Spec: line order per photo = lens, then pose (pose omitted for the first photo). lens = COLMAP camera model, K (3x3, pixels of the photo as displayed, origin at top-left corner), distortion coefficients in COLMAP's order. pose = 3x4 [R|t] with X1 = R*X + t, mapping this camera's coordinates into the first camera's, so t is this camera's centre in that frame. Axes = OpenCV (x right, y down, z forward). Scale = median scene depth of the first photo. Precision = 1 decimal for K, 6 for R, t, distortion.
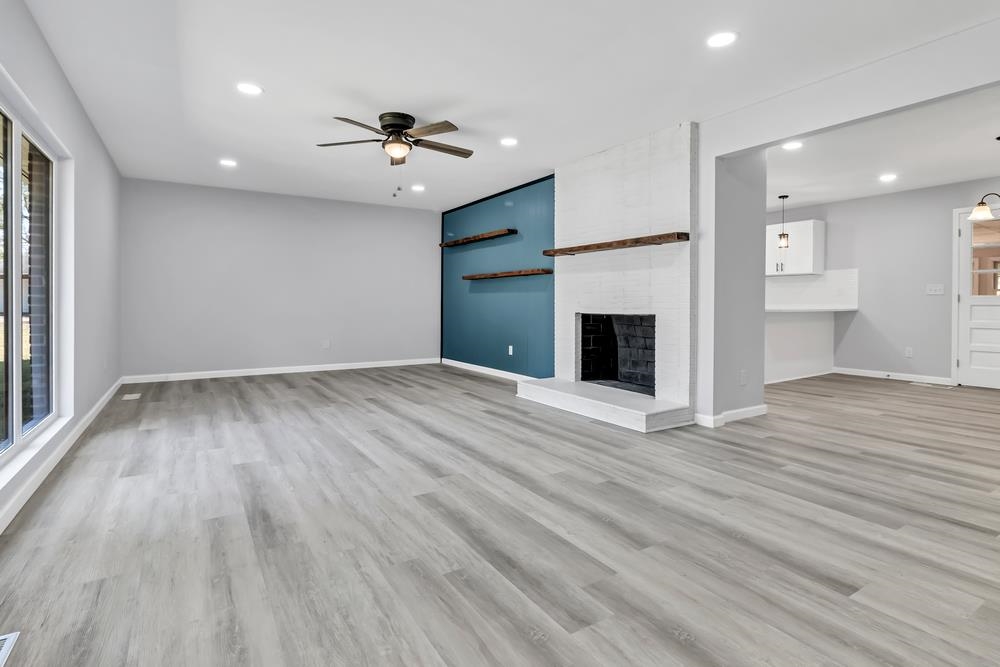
lens RADIAL K [[498.2, 0, 502.1], [0, 498.2, 328.2], [0, 0, 1]] dist [-0.000274, 0.000436]
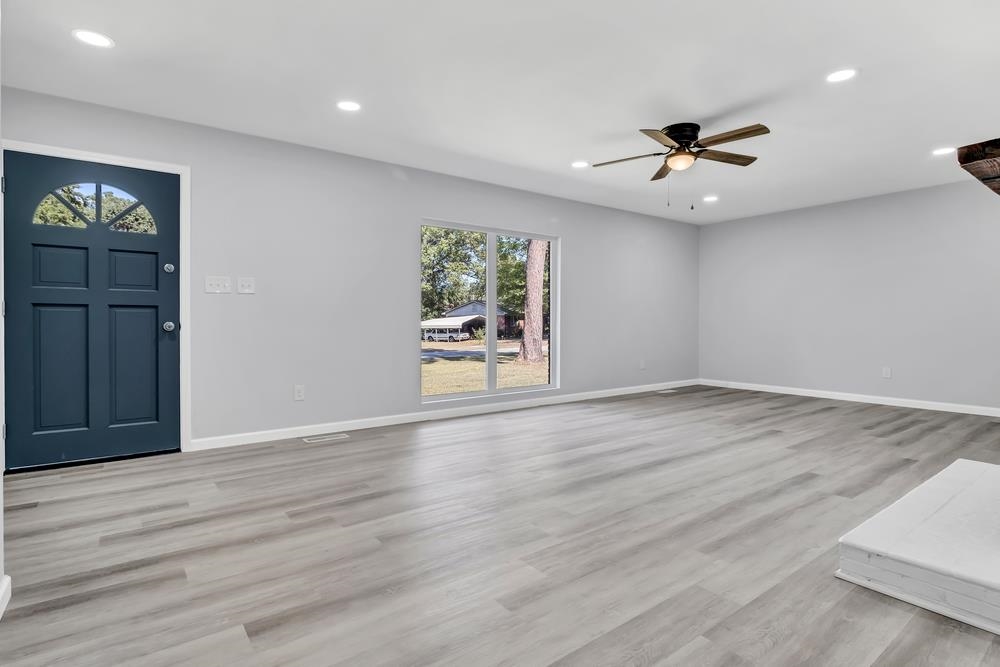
lens RADIAL K [[498.2, 0, 502.1], [0, 498.2, 328.2], [0, 0, 1]] dist [-0.000274, 0.000436]
pose [[0.081066, 0.001720, -0.996707, 1.545326], [-0.044813, 0.998994, -0.001921, -0.037100], [0.995701, 0.044821, 0.081062, 1.280347]]
